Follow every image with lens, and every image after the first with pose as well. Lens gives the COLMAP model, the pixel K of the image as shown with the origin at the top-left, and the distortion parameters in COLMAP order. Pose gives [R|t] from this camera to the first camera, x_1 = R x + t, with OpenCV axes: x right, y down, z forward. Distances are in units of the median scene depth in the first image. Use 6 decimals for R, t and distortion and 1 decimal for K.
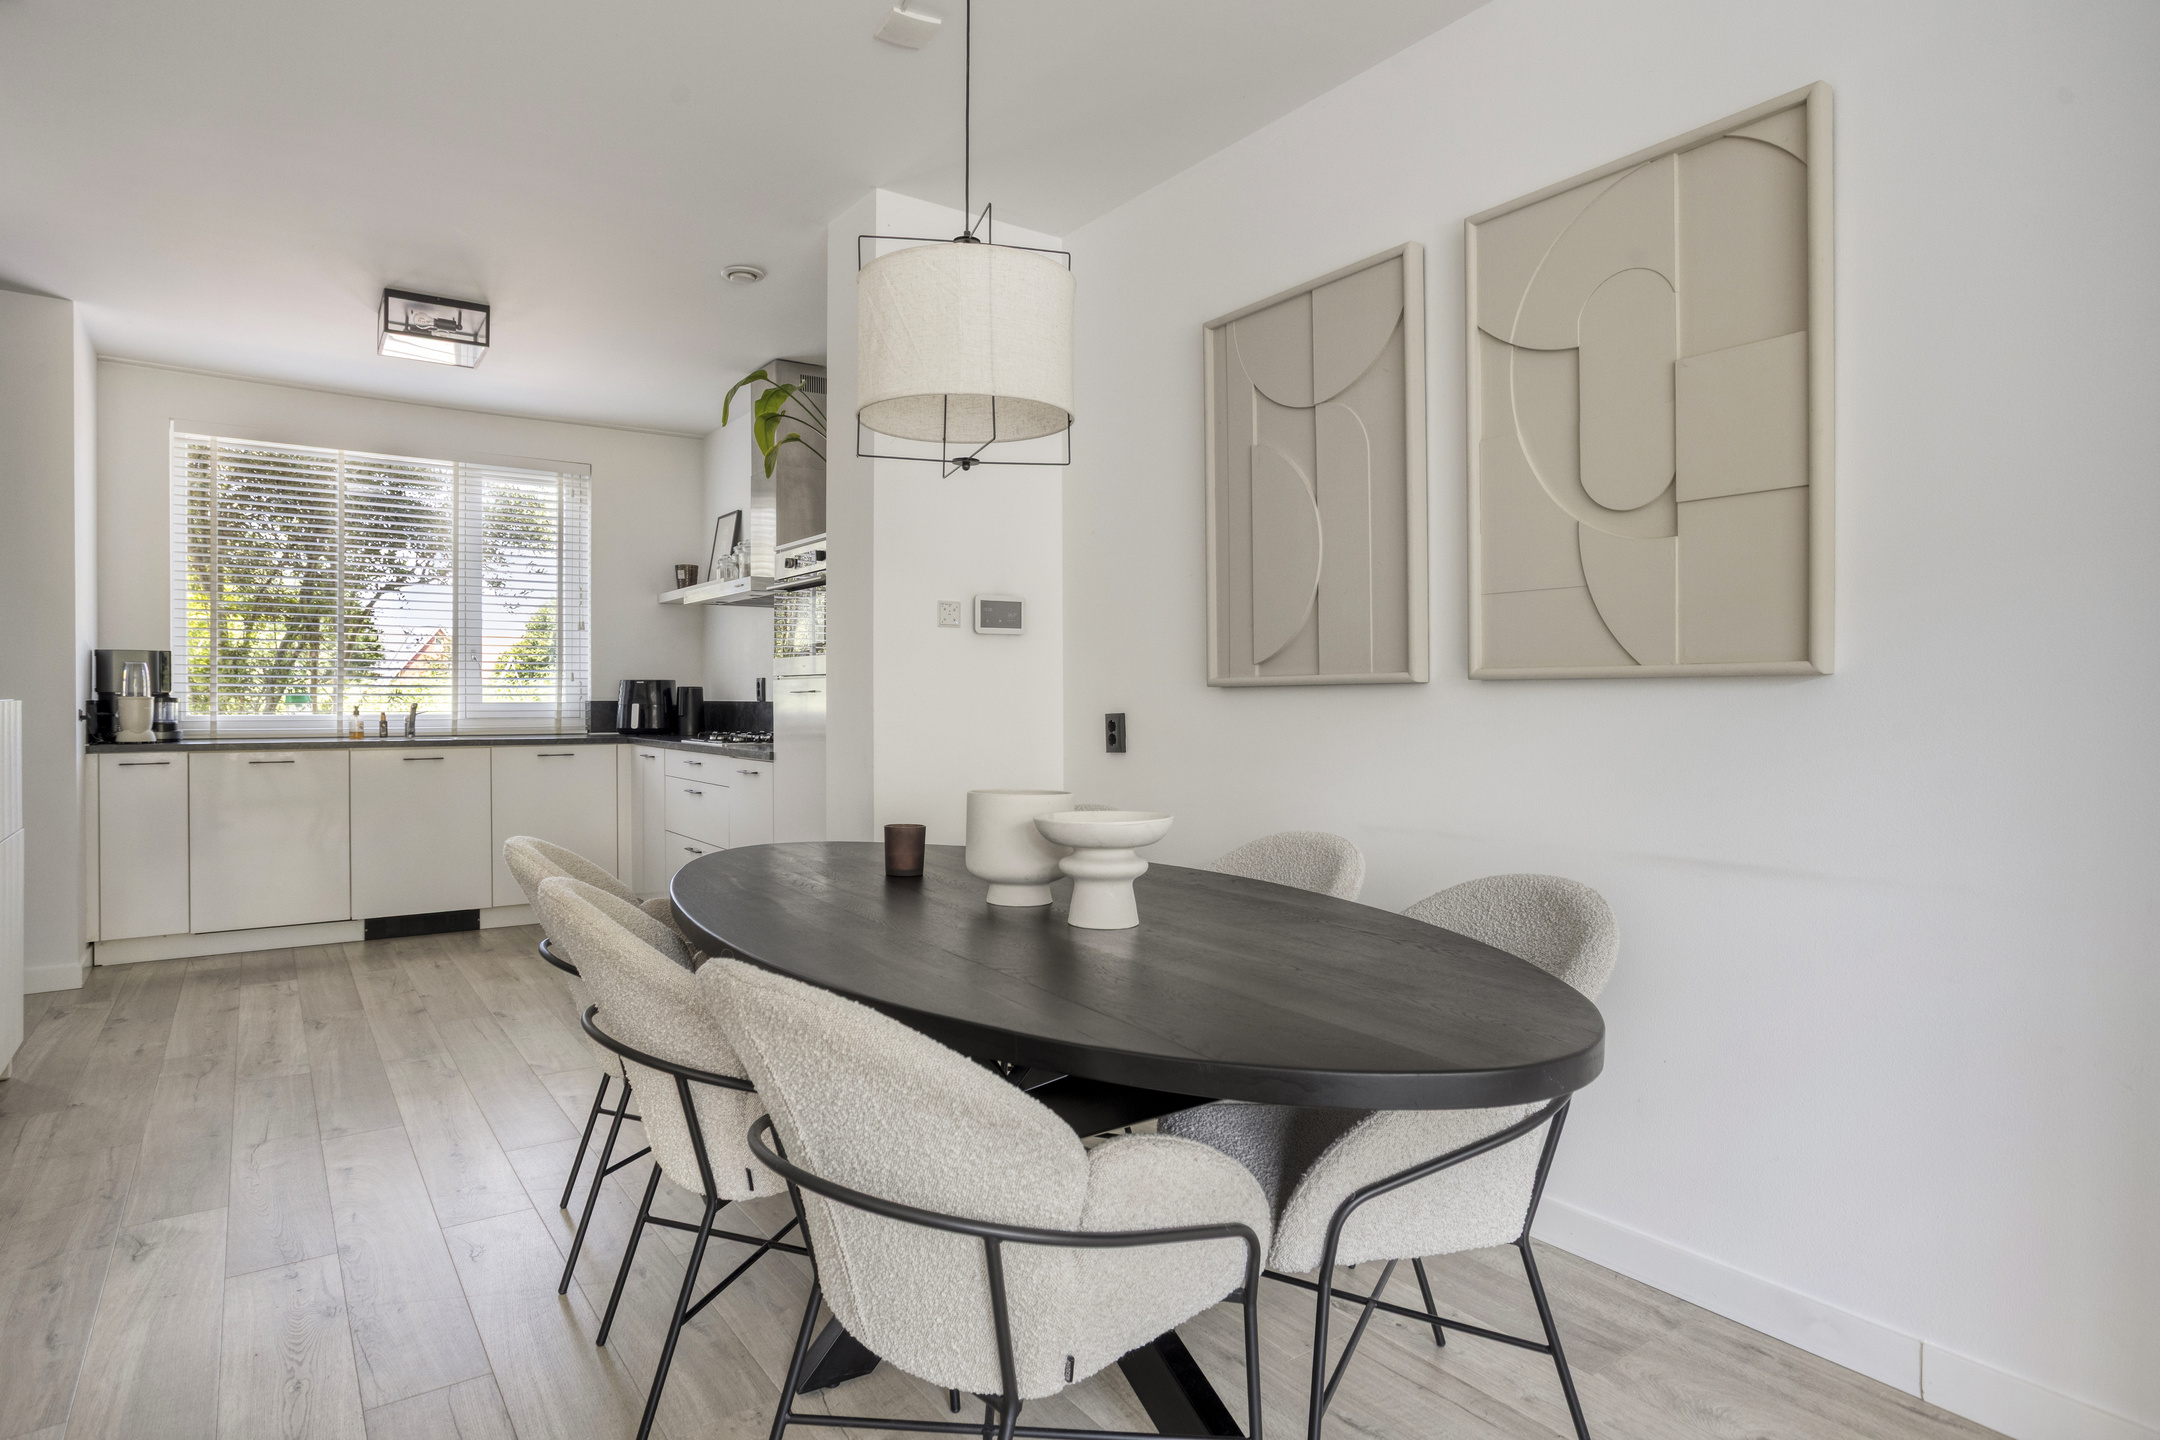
lens RADIAL K [[1211.7, 0, 1046.1], [0, 1211.7, 691.1], [0, 0, 1]] dist [0.003219, 0.005793]
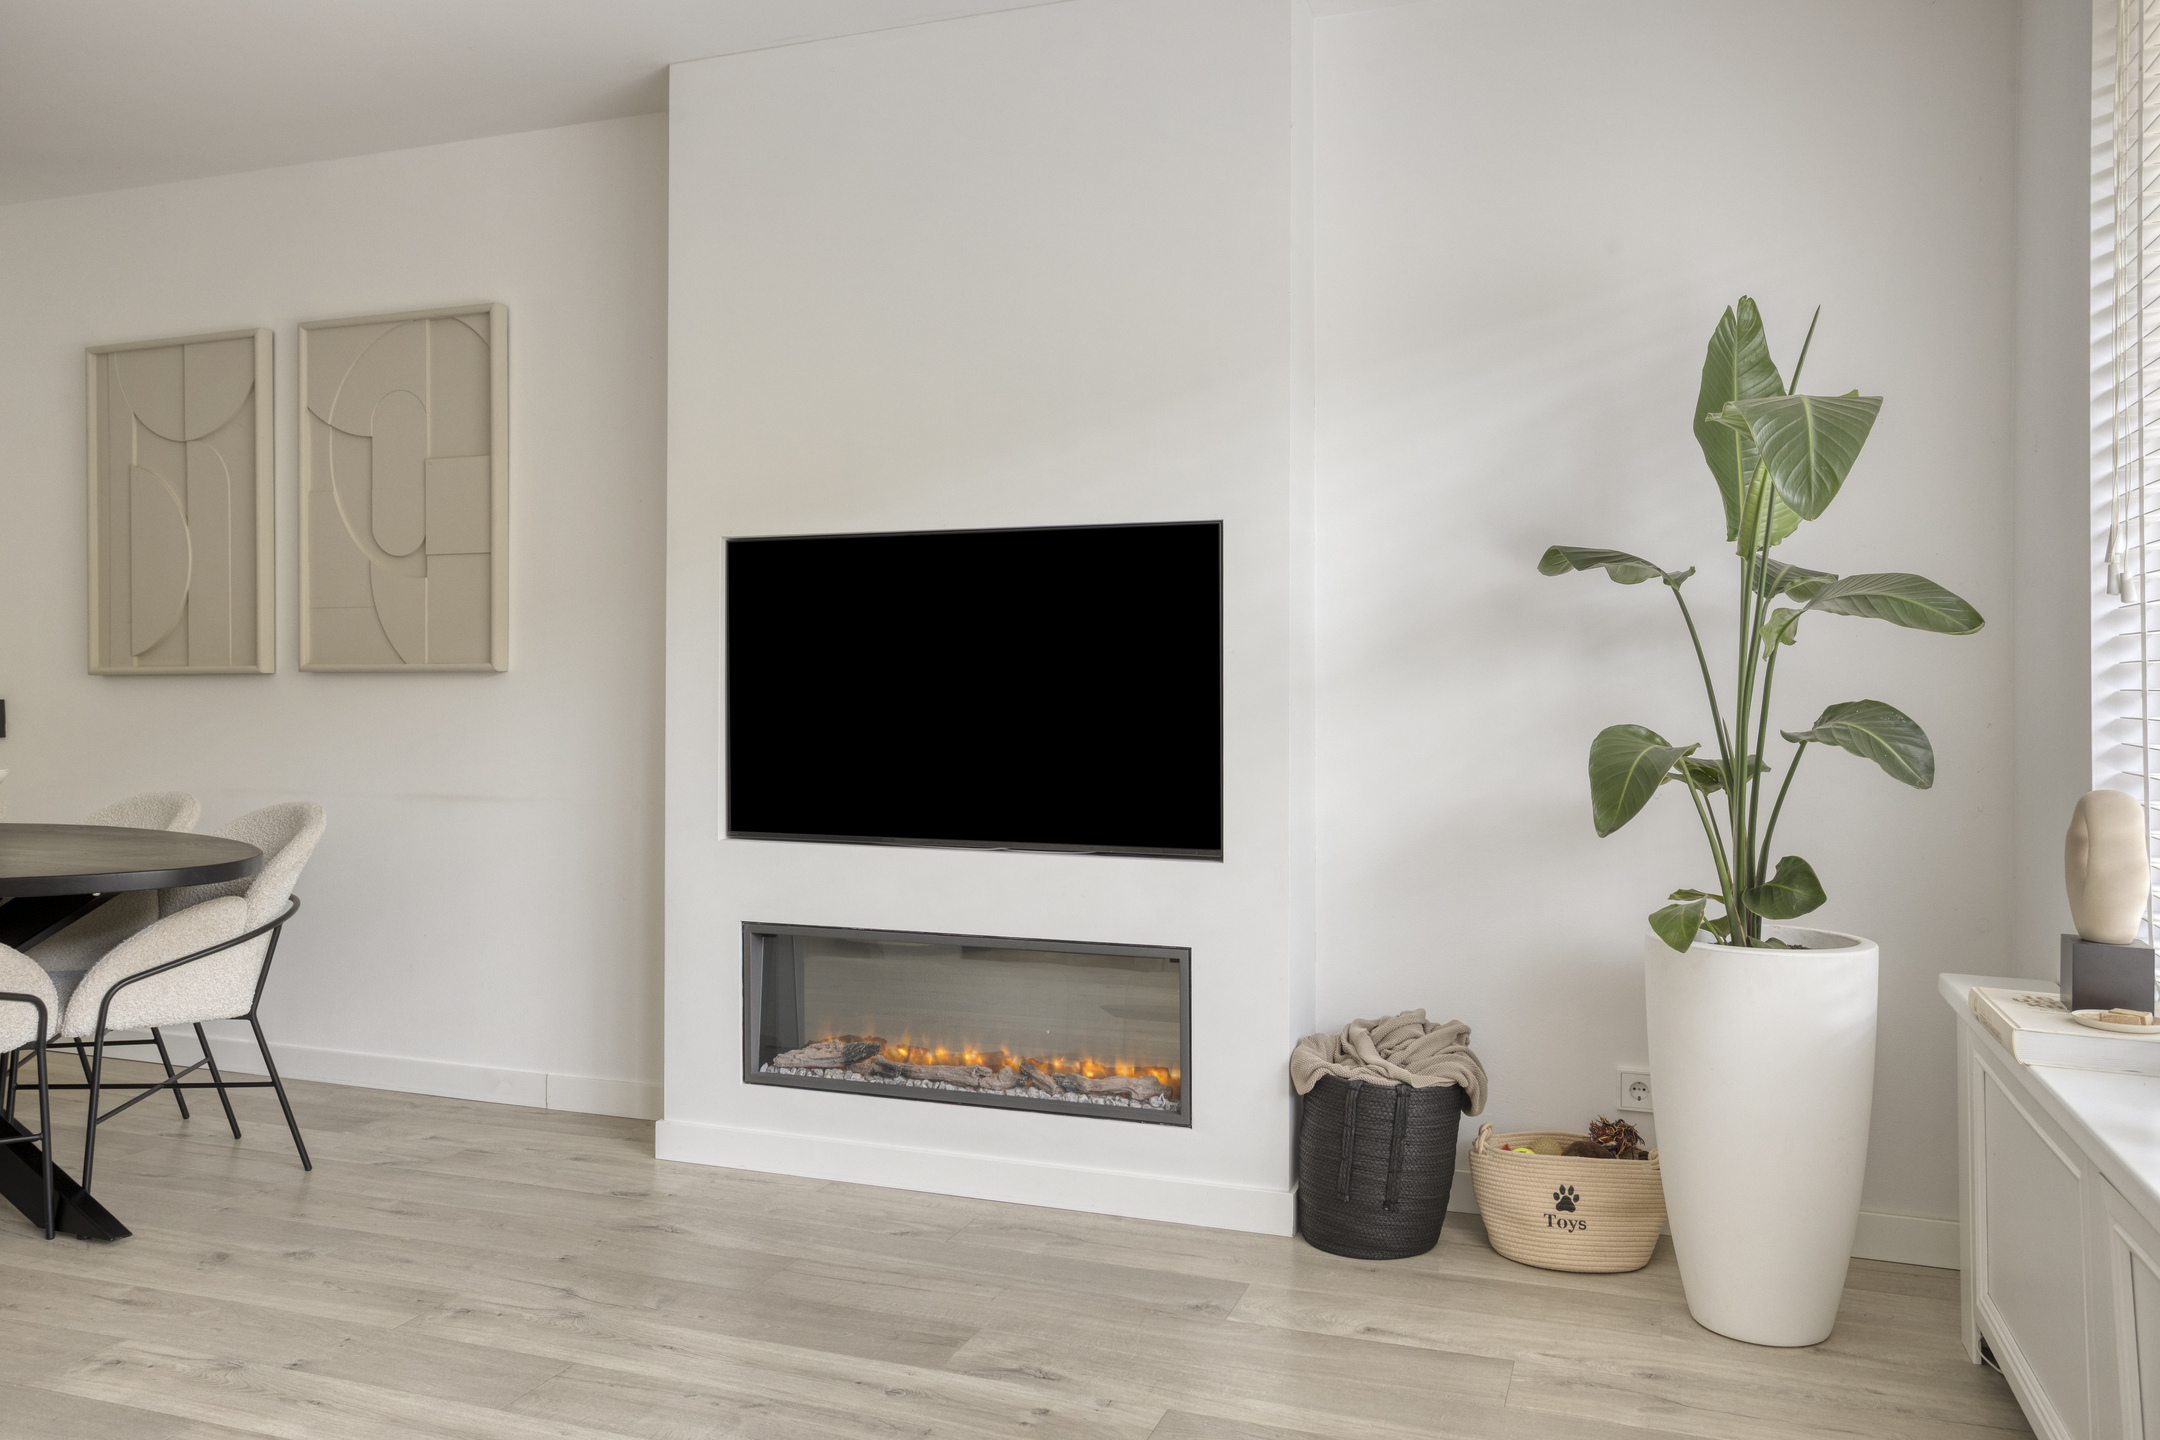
lens RADIAL K [[1651.9, 0, 1080.0], [0, 1651.9, 672.8], [0, 0, 1]] dist [0.007639, 0.008196]
pose [[0.826487, 0.005116, 0.562933, 0.035826], [-0.004652, 0.999987, -0.002258, -0.008422], [-0.562937, -0.000752, 0.826500, -0.989090]]
